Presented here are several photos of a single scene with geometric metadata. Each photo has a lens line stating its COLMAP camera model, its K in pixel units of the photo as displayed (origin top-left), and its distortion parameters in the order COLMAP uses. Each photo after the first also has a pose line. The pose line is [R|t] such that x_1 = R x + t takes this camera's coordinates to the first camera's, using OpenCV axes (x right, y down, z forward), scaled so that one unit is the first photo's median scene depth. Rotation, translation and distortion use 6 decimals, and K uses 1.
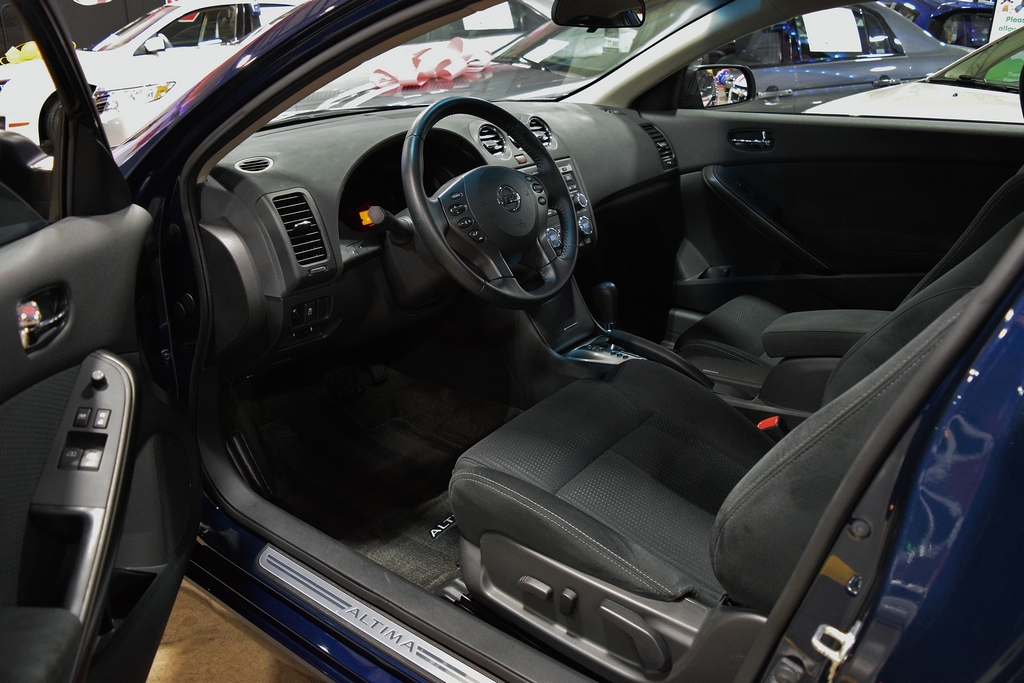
lens RADIAL K [[799.4, 0, 515.0], [0, 799.4, 339.2], [0, 0, 1]] dist [-0.088127, 0.010738]
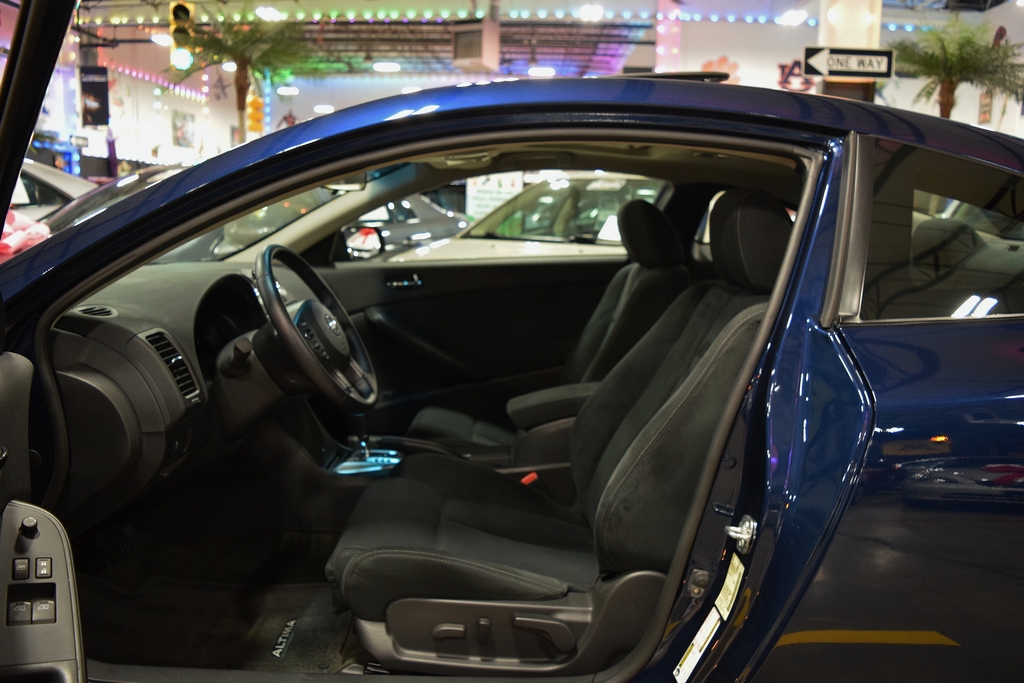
lens RADIAL K [[799.4, 0, 515.0], [0, 799.4, 339.2], [0, 0, 1]] dist [-0.088127, 0.010738]
pose [[0.813087, -0.088131, 0.575433, -0.508554], [0.204506, 0.968715, -0.140603, 0.071508], [-0.545039, 0.232002, 0.805672, -0.107553]]
